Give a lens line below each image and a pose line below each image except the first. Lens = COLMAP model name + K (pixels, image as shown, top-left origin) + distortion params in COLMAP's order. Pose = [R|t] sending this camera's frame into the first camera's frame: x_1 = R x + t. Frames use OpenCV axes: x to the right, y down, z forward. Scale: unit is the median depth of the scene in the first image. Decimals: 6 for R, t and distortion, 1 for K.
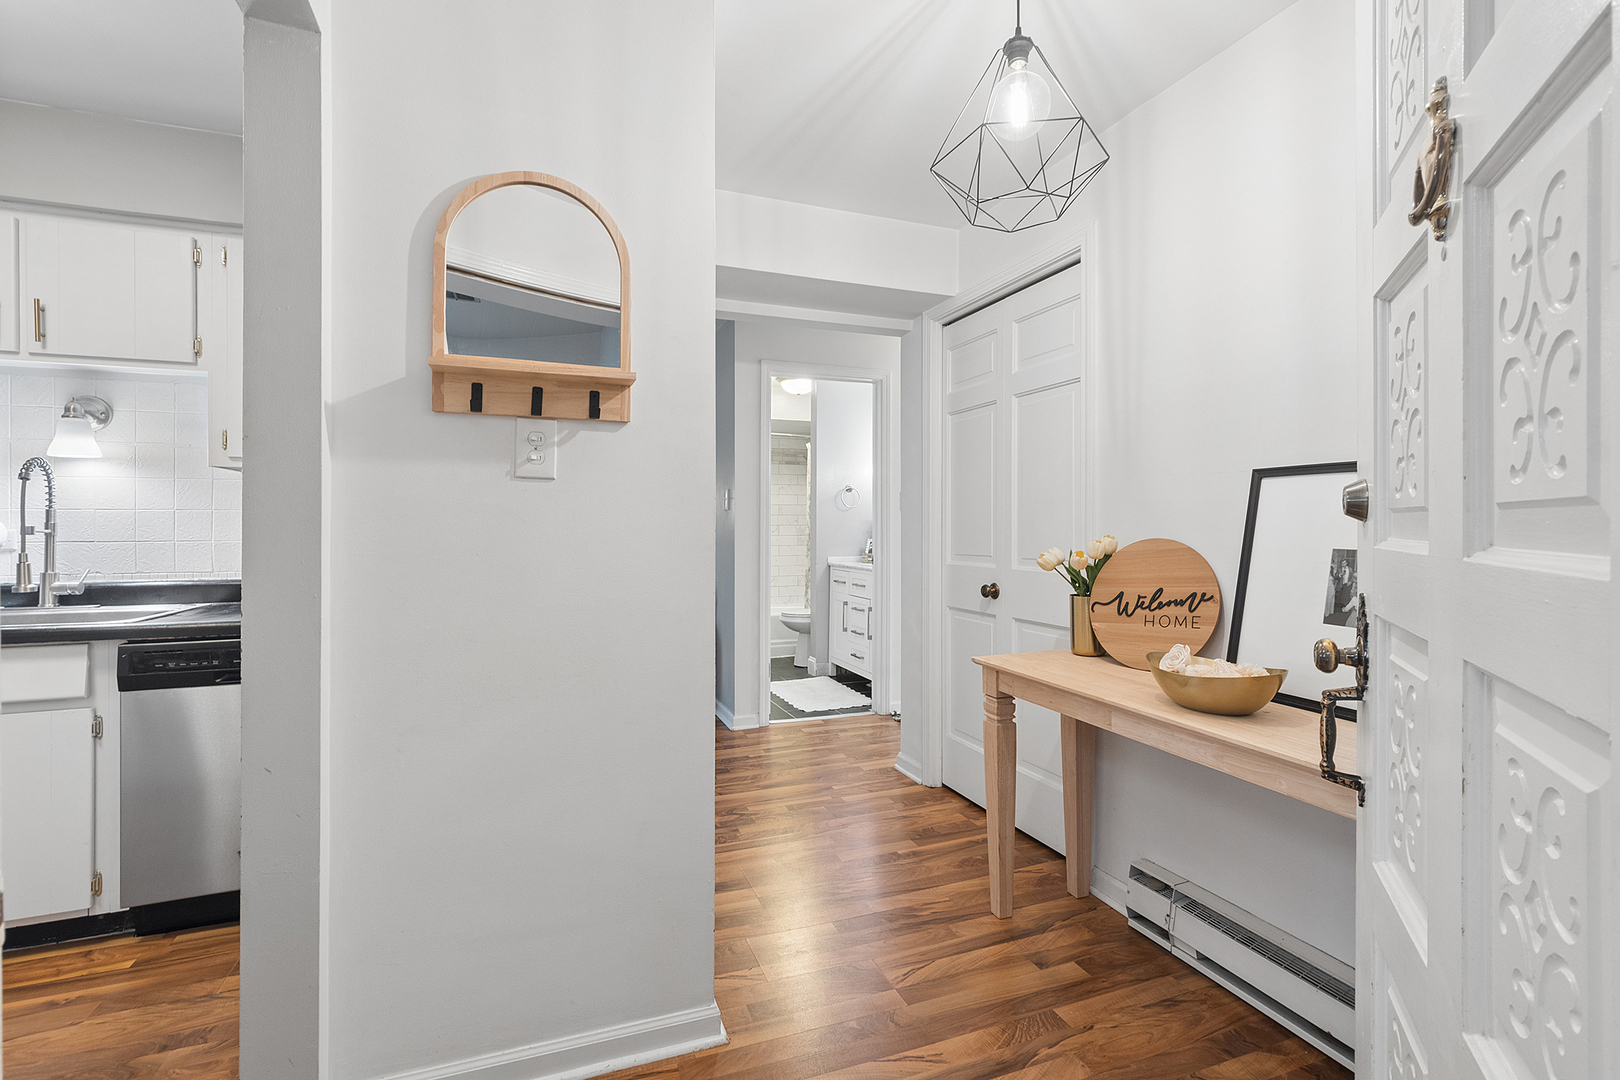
lens RADIAL K [[721.1, 0, 800.5], [0, 721.1, 534.2], [0, 0, 1]] dist [0.000133, -0.000885]
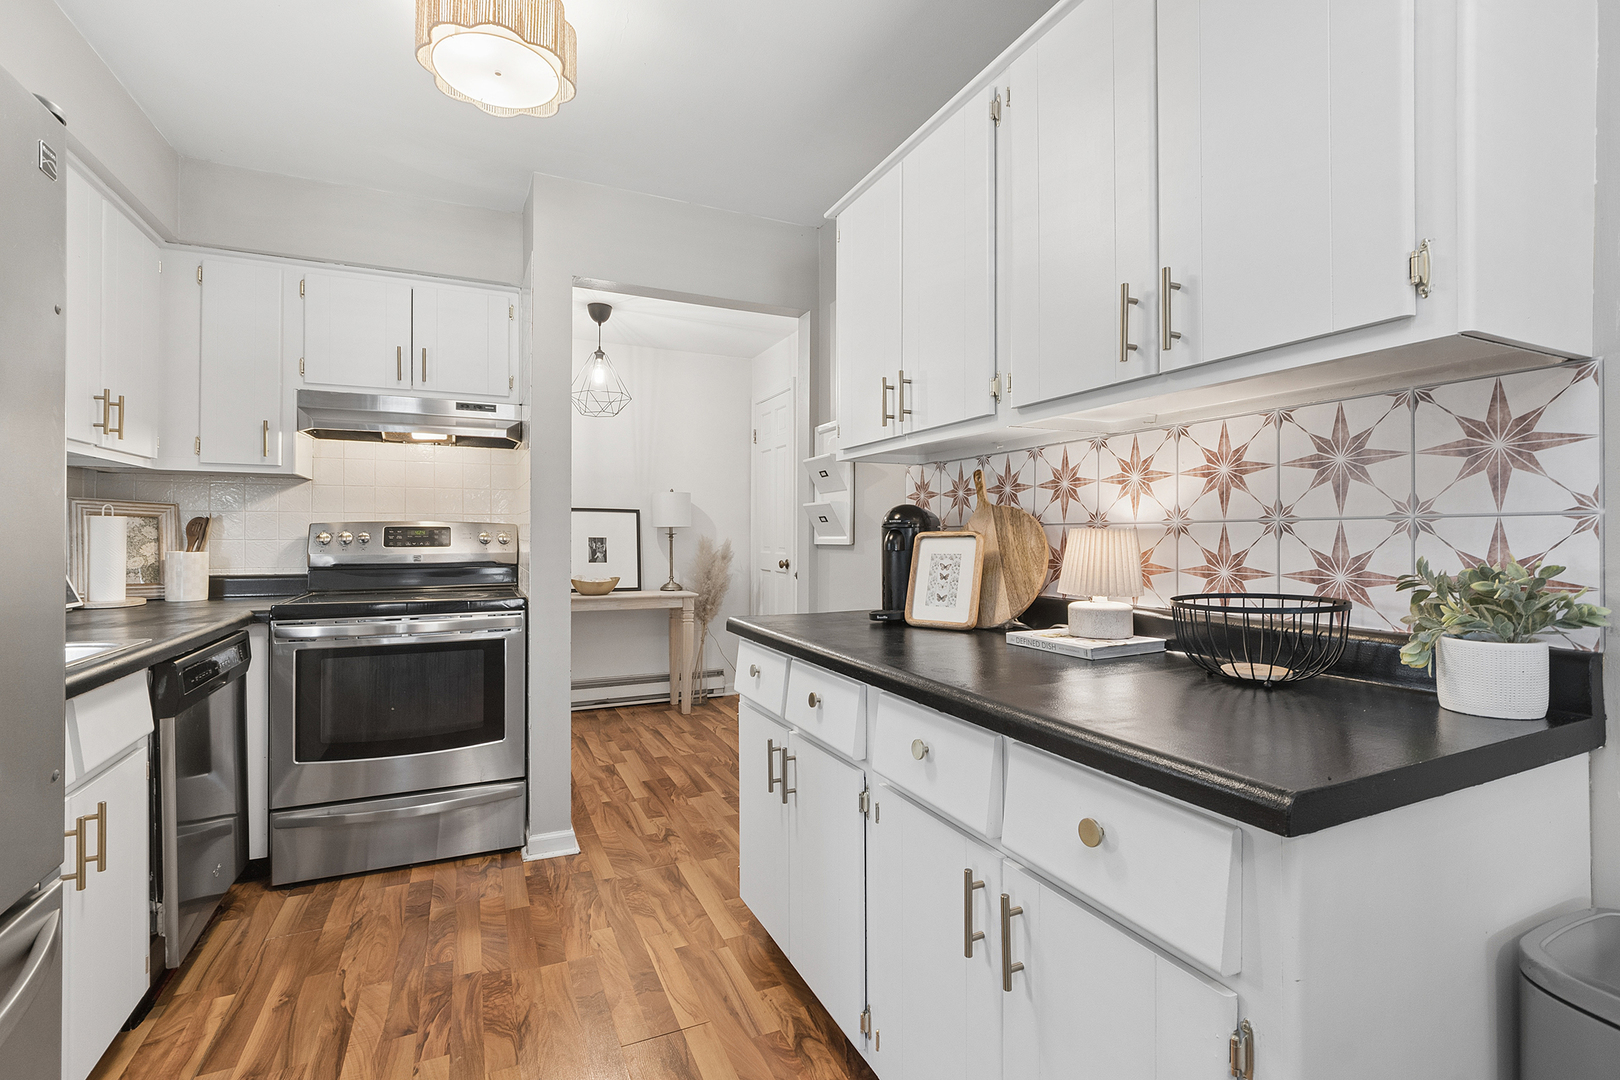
lens RADIAL K [[721.1, 0, 800.5], [0, 721.1, 534.2], [0, 0, 1]] dist [0.000133, -0.000885]
pose [[-0.058740, -0.001158, 0.998273, -2.037126], [0.003239, 0.999994, 0.001351, 0.002397], [-0.998268, 0.003313, -0.058736, 0.335931]]
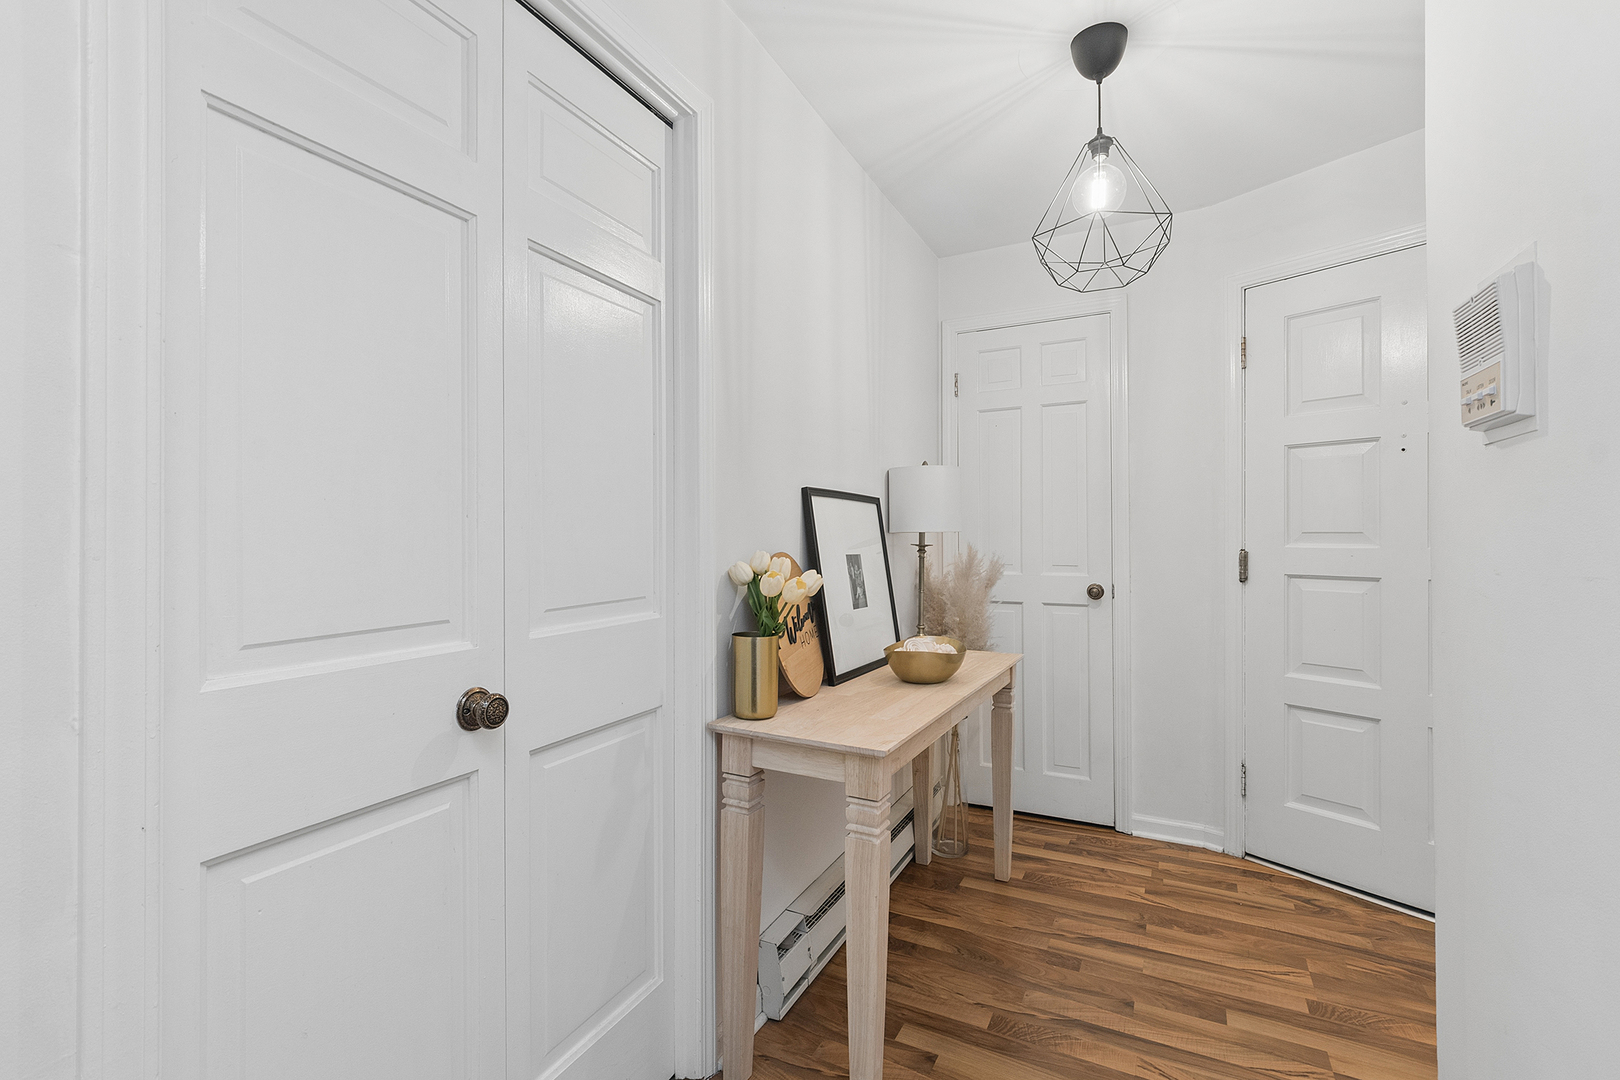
lens RADIAL K [[721.1, 0, 800.5], [0, 721.1, 534.2], [0, 0, 1]] dist [0.000133, -0.000885]
pose [[-0.668910, 0.006628, 0.743313, -0.213797], [0.009174, 0.999958, -0.000661, -0.019749], [-0.743286, 0.006377, -0.668943, 1.815187]]
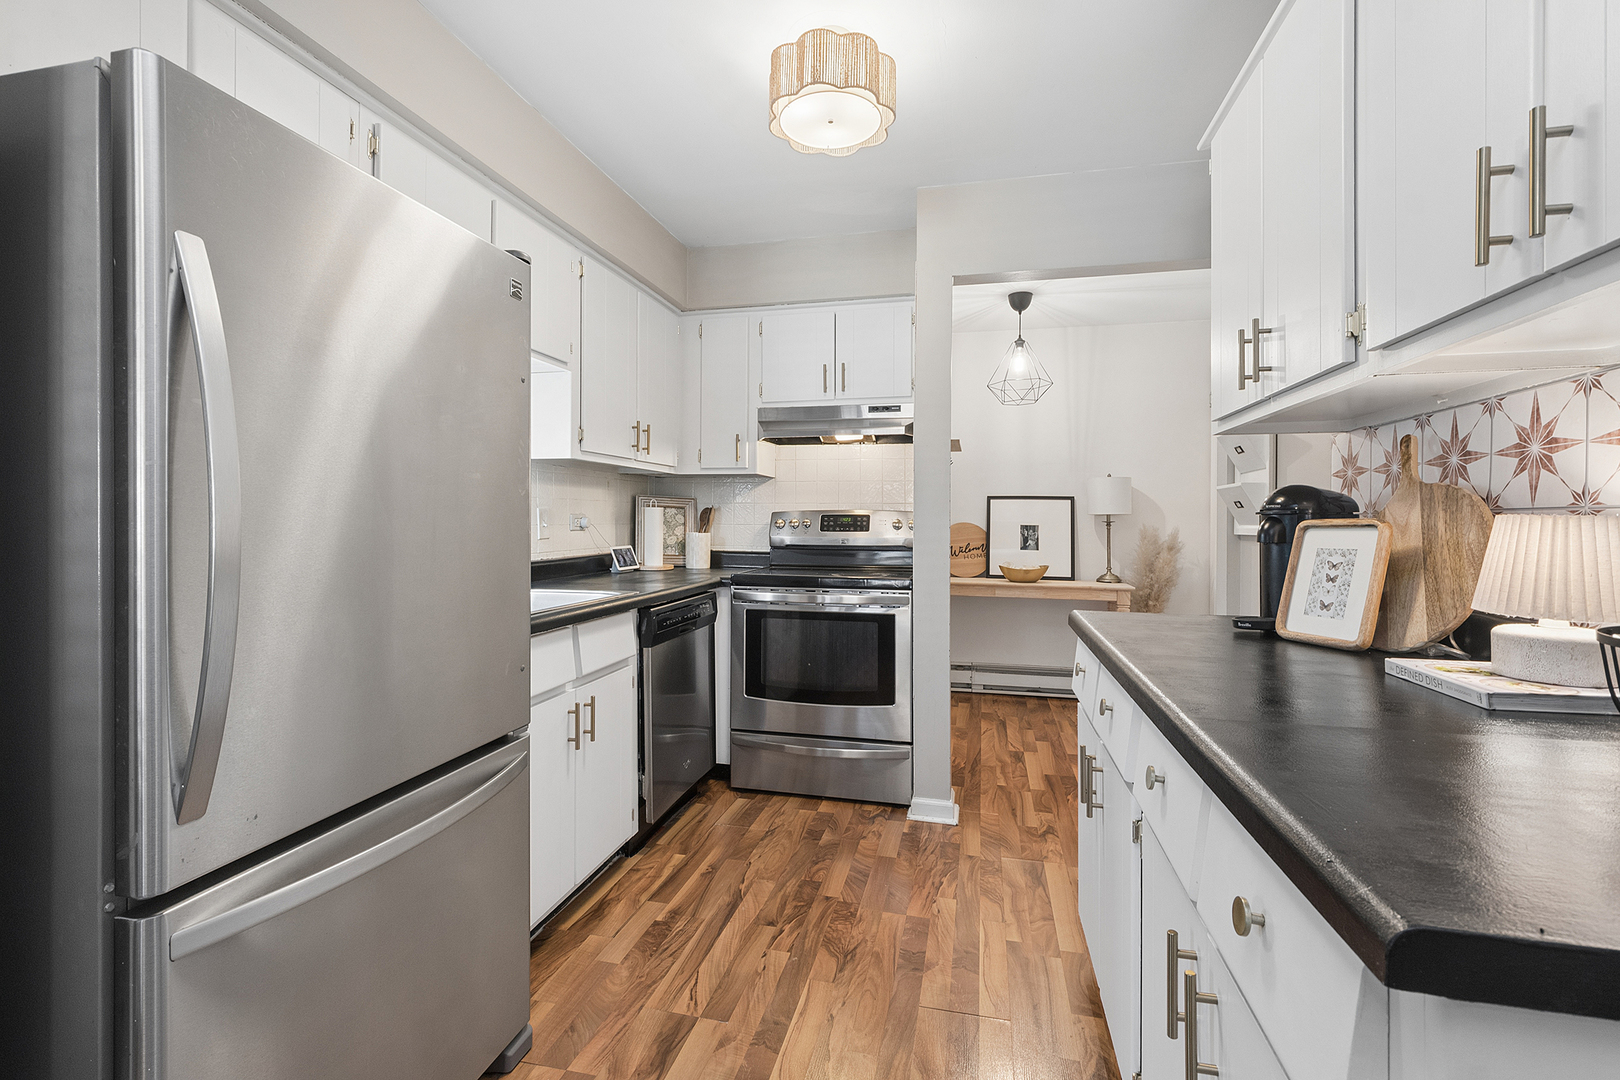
lens RADIAL K [[719.9, 0, 810.4], [0, 719.9, 523.0], [0, 0, 1]] dist [0.003394, -0.000774]
pose [[0.564041, -0.000866, 0.825747, -1.991888], [-0.001514, 0.999997, 0.002083, 0.003748], [-0.825746, -0.002425, 0.564037, 0.094629]]
